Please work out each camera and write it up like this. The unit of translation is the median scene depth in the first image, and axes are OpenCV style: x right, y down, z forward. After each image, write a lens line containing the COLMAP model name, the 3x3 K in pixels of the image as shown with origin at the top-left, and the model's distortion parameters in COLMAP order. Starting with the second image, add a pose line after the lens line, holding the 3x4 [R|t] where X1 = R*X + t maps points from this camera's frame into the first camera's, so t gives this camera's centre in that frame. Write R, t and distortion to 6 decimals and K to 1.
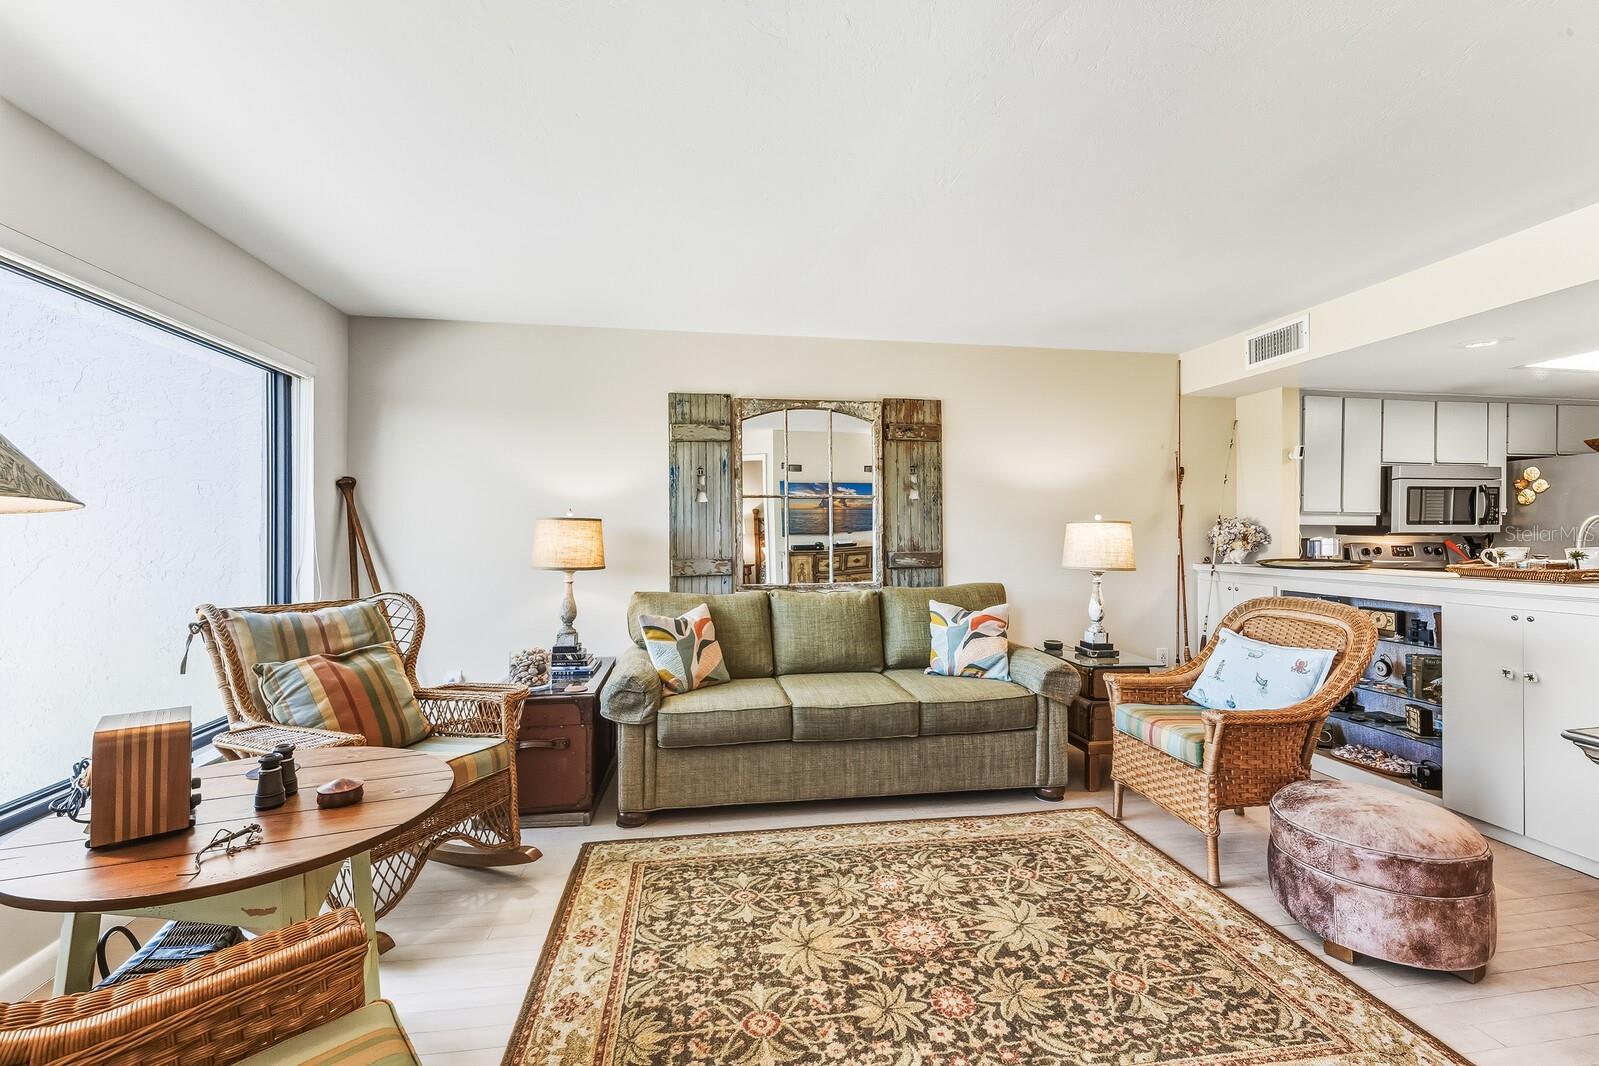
lens RADIAL K [[668.9, 0, 802.5], [0, 668.9, 531.2], [0, 0, 1]] dist [0.001260, 0.000039]
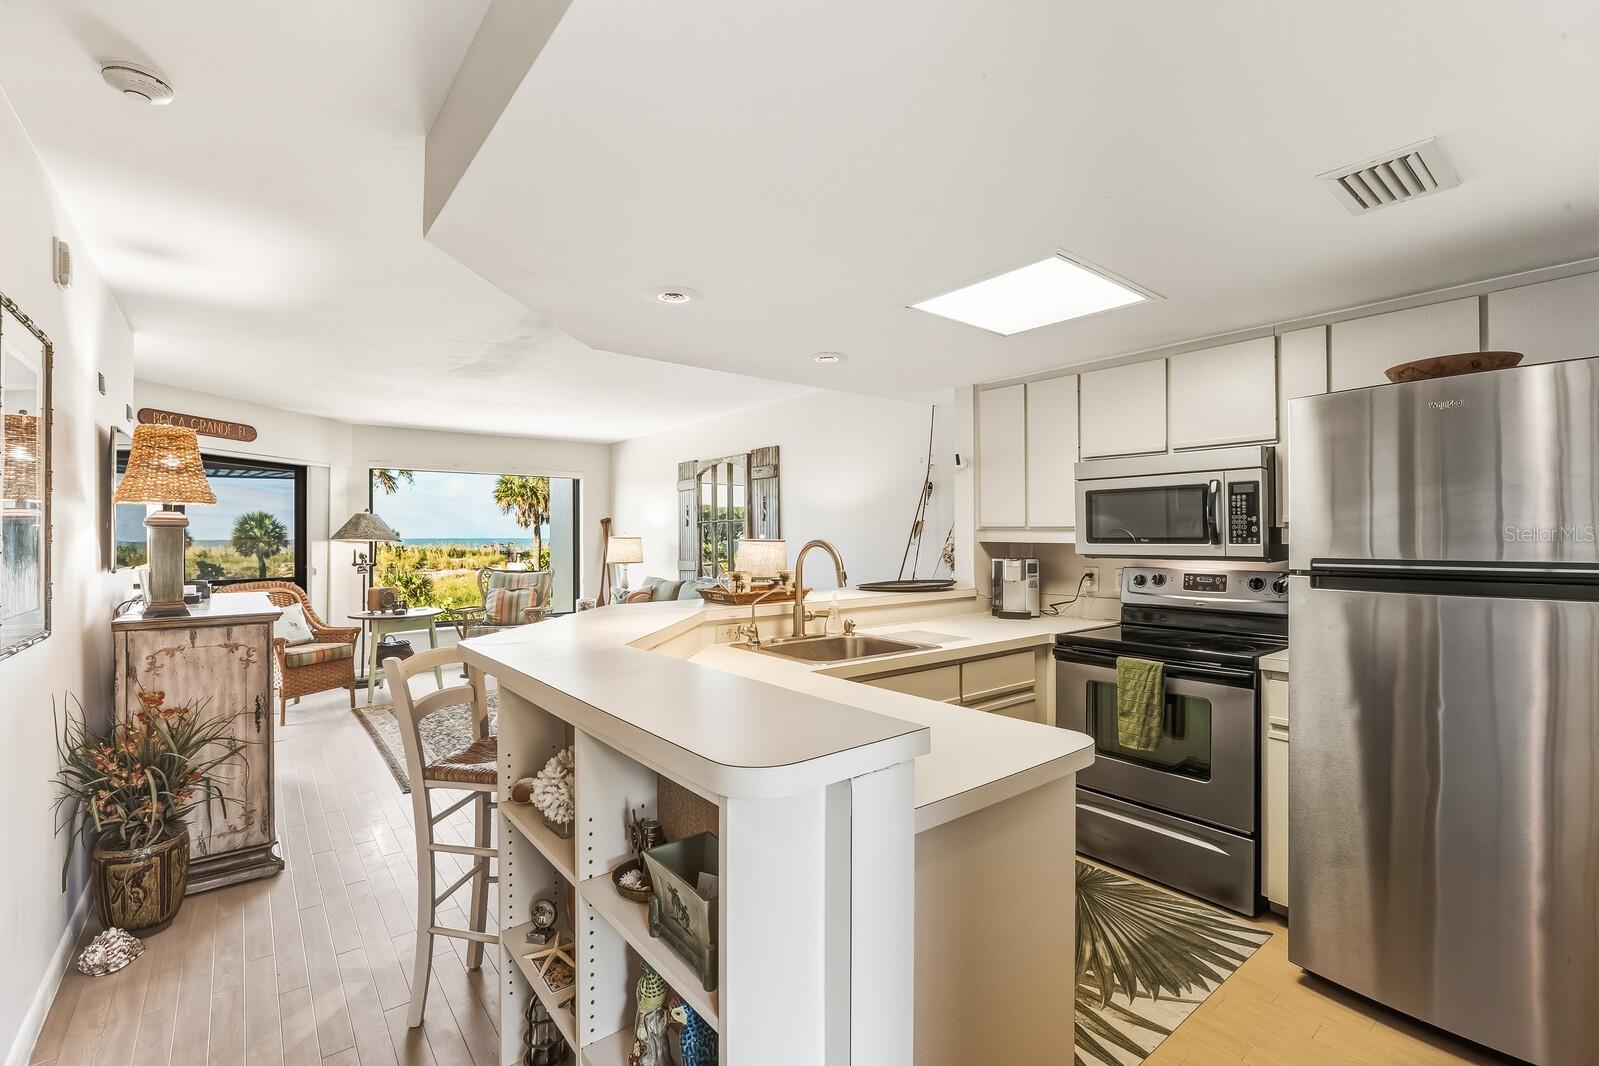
lens RADIAL K [[712.4, 0, 799.5], [0, 712.4, 533.0], [0, 0, 1]] dist [-0.005876, -0.000211]
pose [[0.484388, -0.003231, -0.874847, 2.343325], [0.005915, 0.999982, -0.000417, -0.037316], [0.874833, -0.004973, 0.484398, 0.576756]]
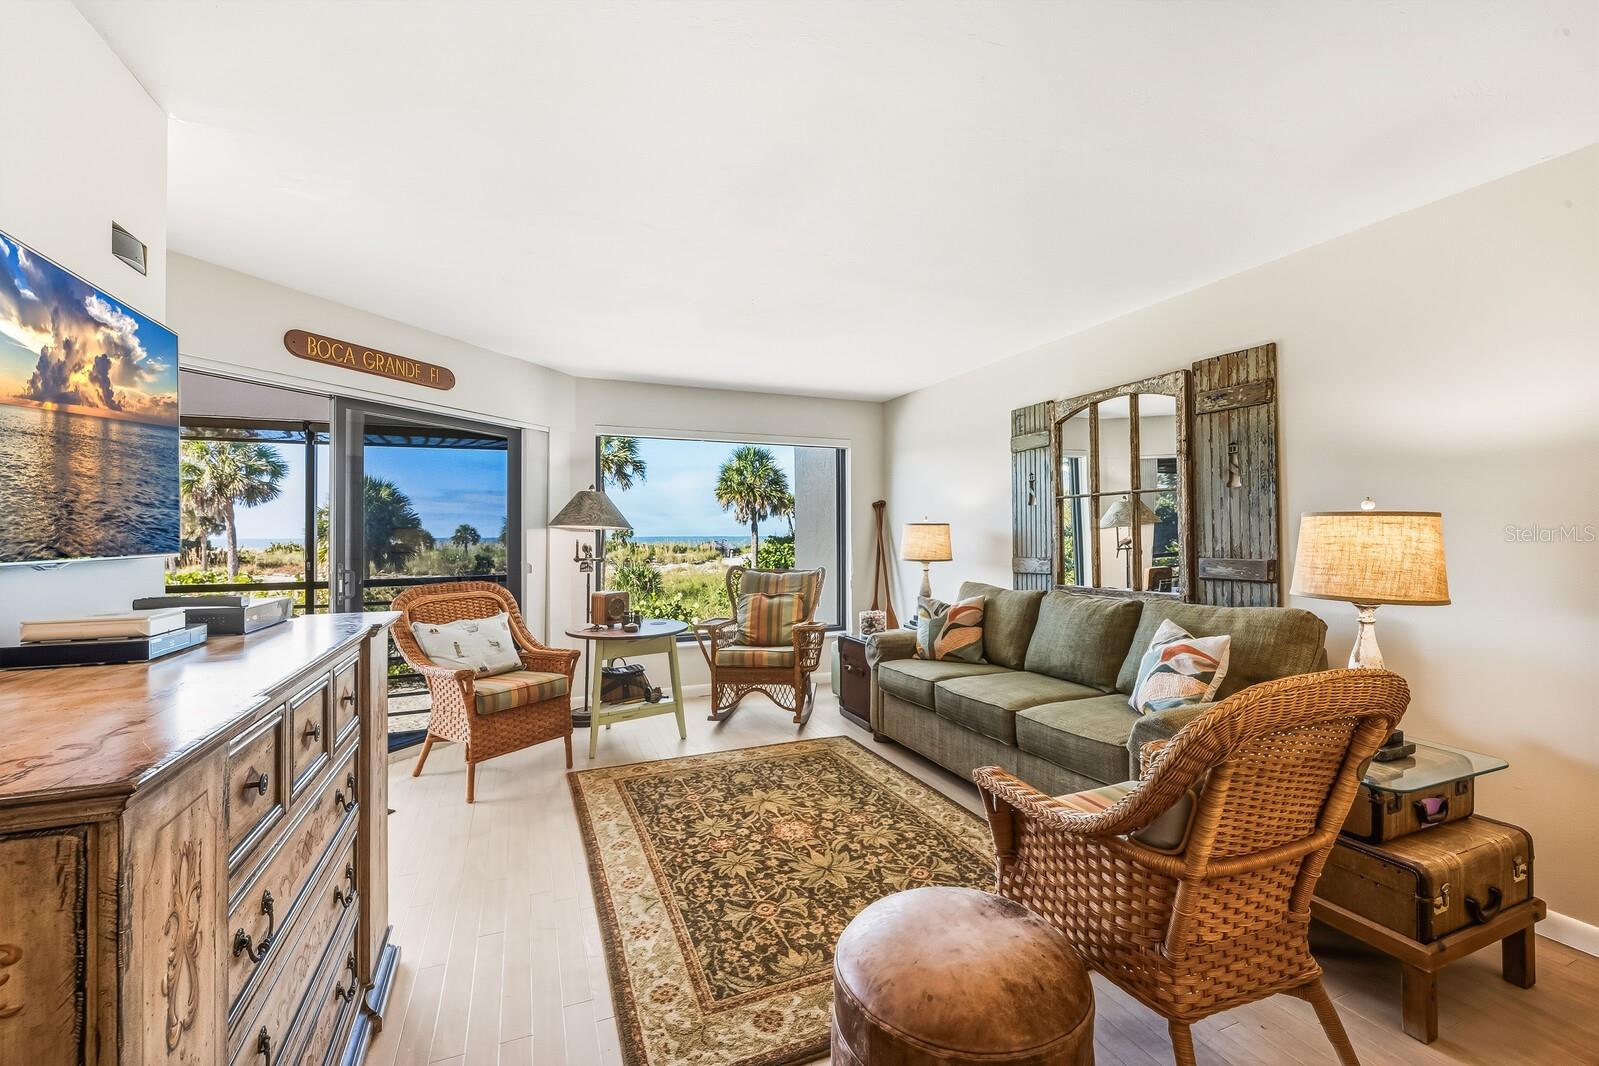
lens RADIAL K [[668.9, 0, 802.5], [0, 668.9, 531.2], [0, 0, 1]] dist [0.001260, 0.000039]
pose [[0.237539, -0.004549, -0.971367, 1.234182], [0.007091, 0.999971, -0.002949, -0.001507], [0.971352, -0.006188, 0.237564, 0.576808]]
